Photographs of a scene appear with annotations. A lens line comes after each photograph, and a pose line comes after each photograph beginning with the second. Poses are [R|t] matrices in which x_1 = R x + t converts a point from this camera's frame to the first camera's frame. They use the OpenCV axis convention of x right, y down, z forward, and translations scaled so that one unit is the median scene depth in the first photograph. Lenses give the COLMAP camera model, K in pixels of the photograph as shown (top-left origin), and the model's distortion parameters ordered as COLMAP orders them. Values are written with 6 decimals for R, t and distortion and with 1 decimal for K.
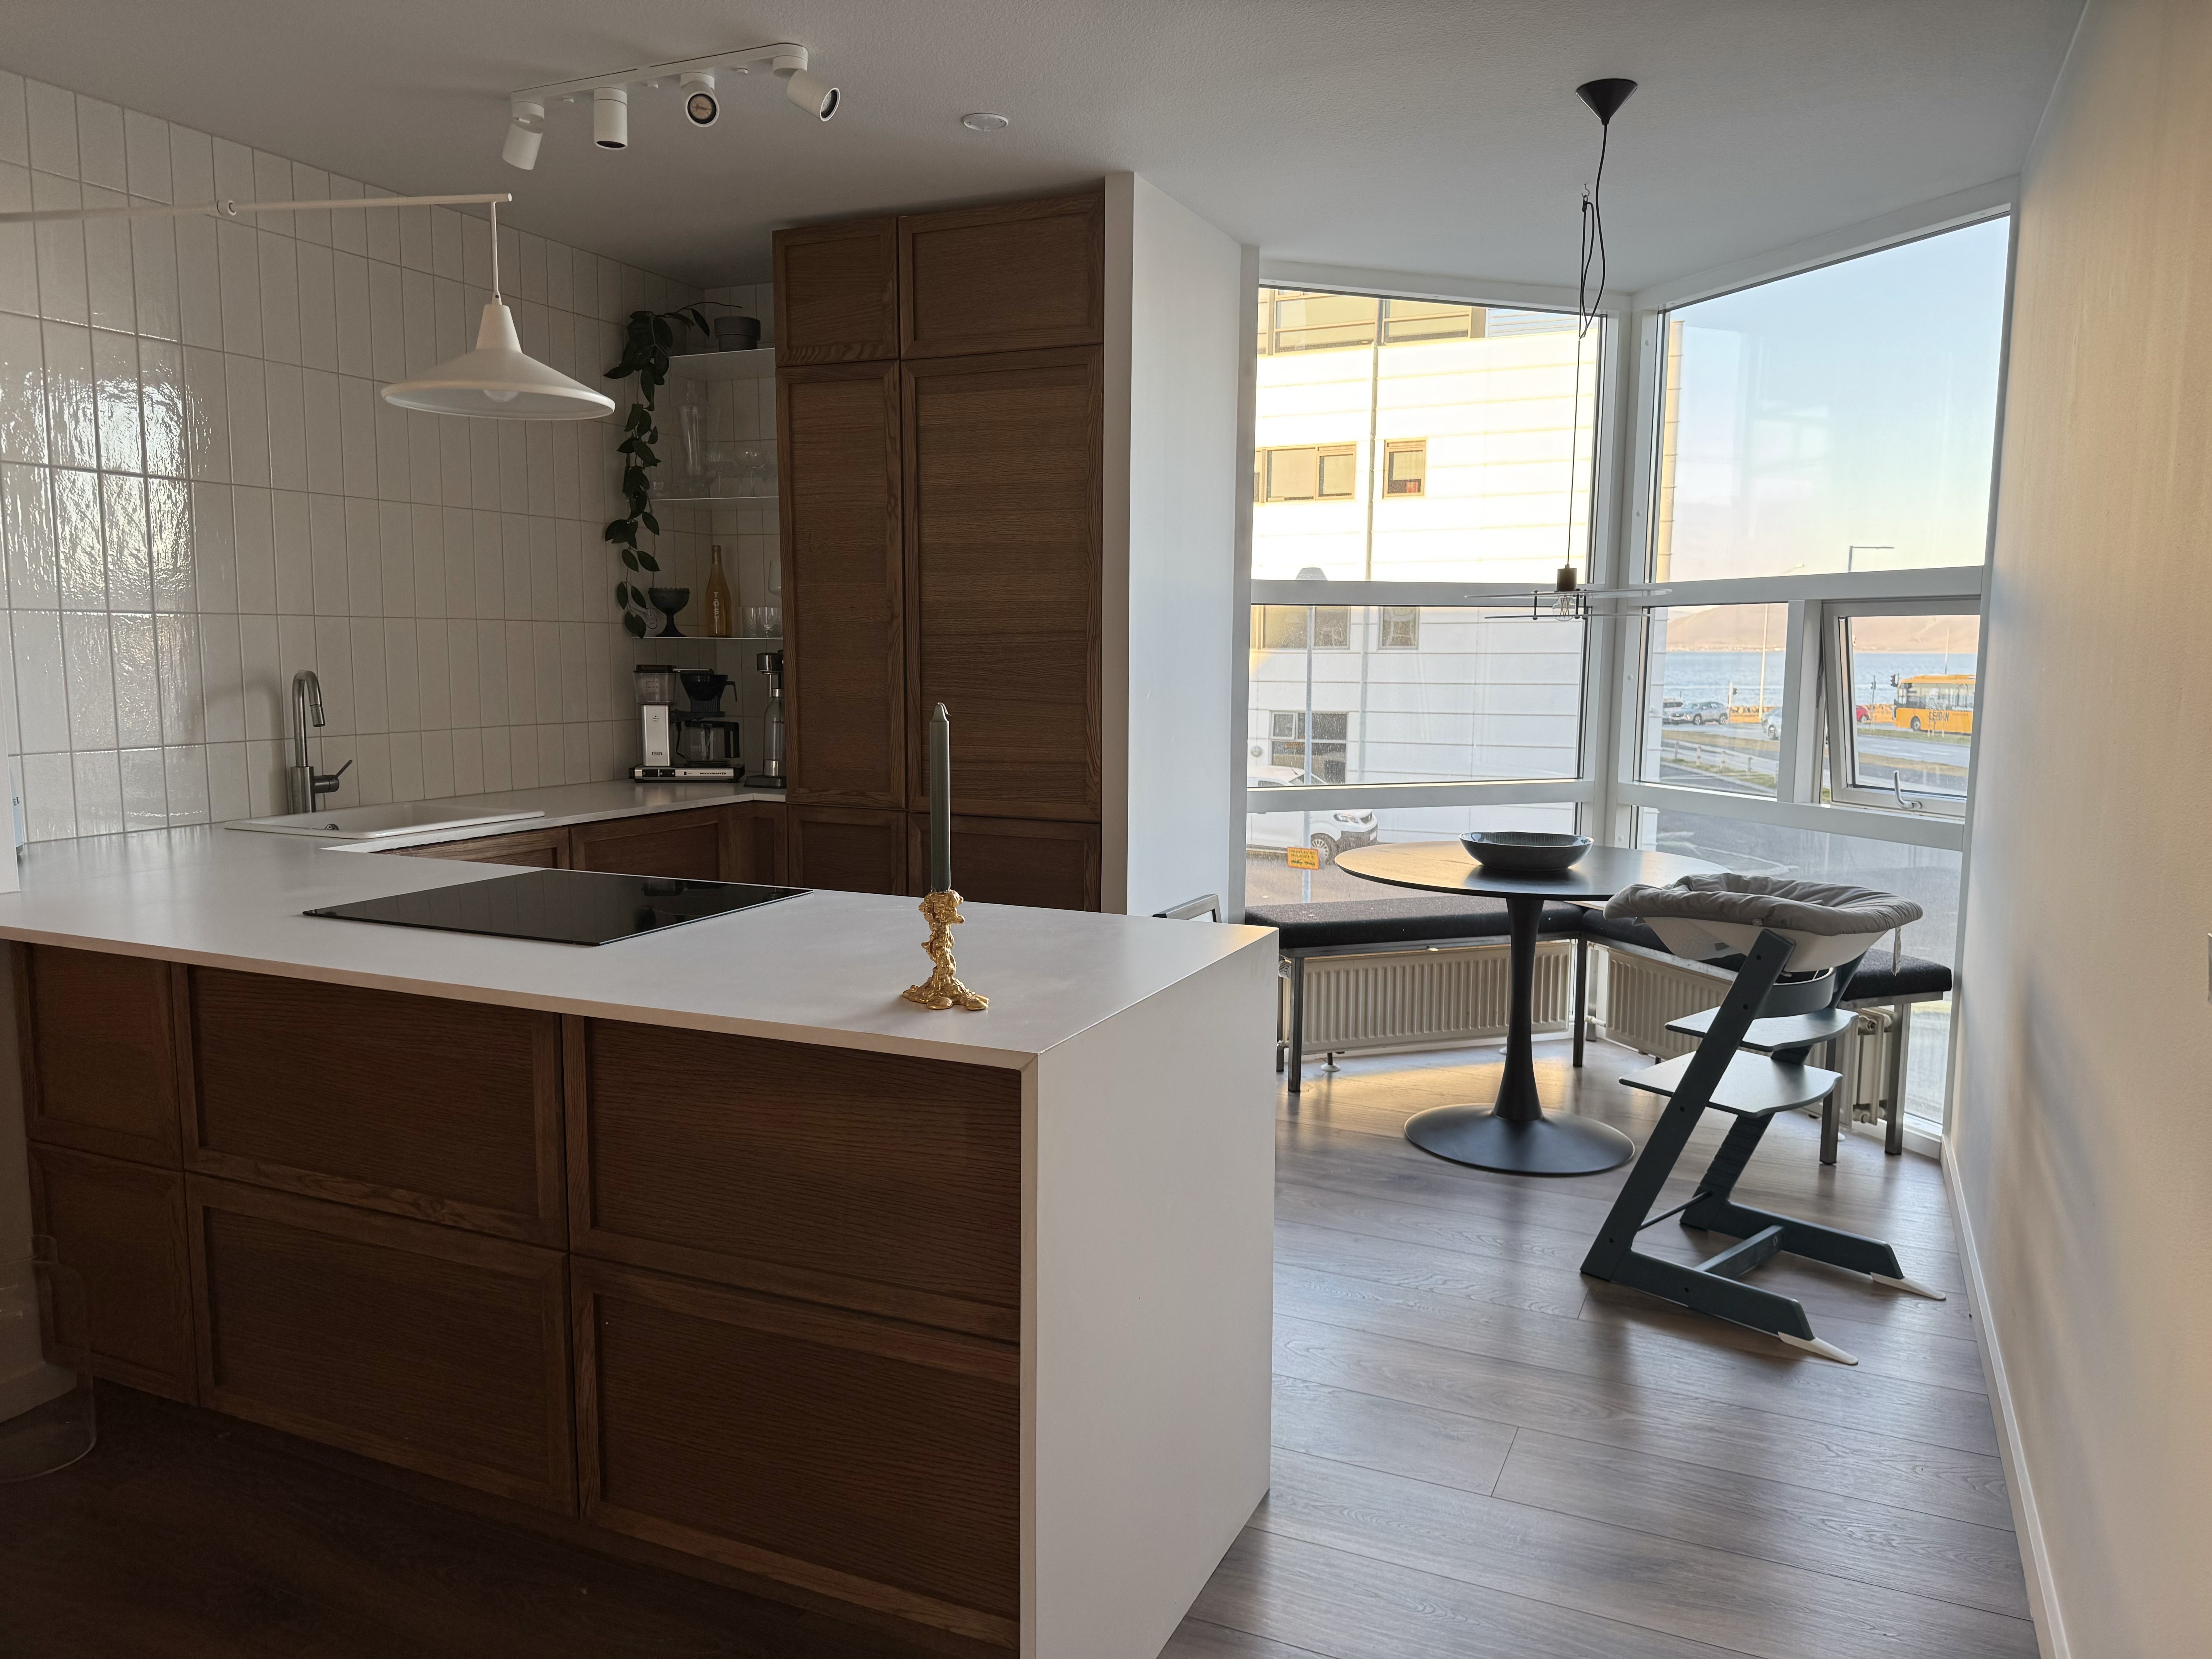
lens RADIAL K [[1554.5, 0, 1106.0], [0, 1554.5, 829.5], [0, 0, 1]] dist [0.097313, -0.186951]
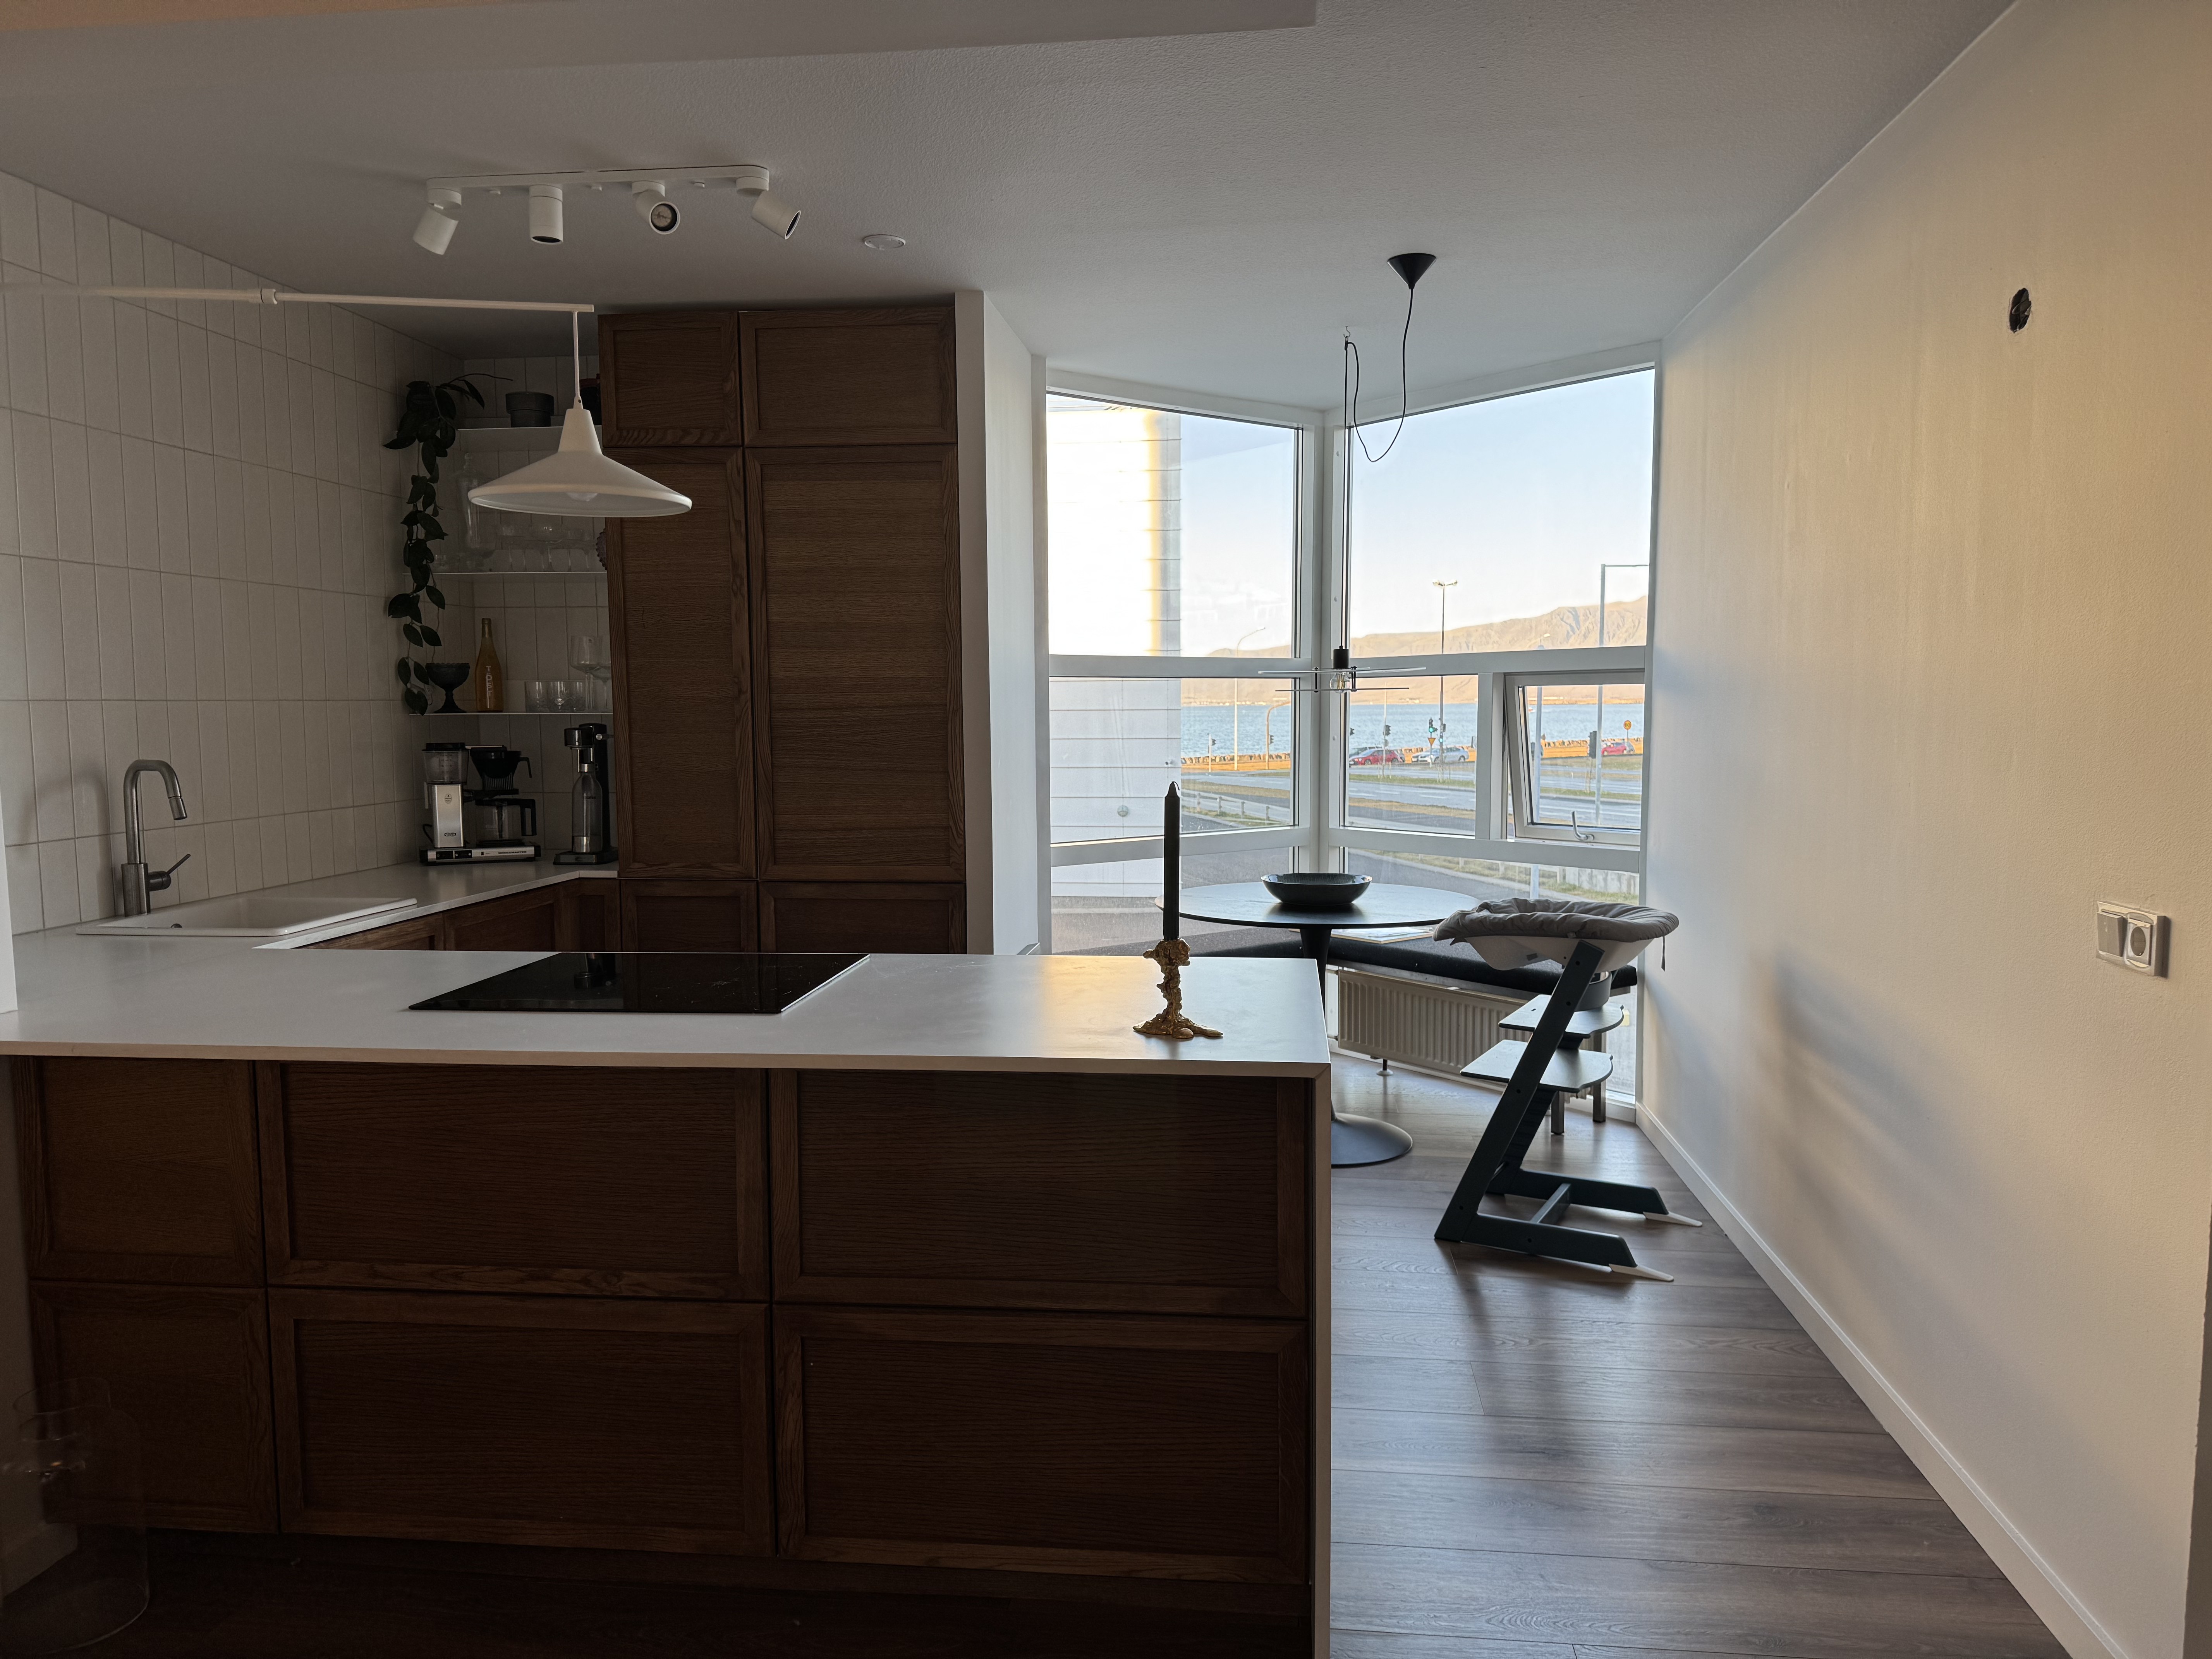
lens RADIAL K [[1557.0, 0, 1106.0], [0, 1557.0, 829.5], [0, 0, 1]] dist [0.085138, -0.162631]
pose [[0.948969, -0.037191, 0.313170, -0.240569], [0.048220, 0.998457, -0.027541, -0.006269], [-0.311662, 0.041236, 0.949298, -0.051766]]
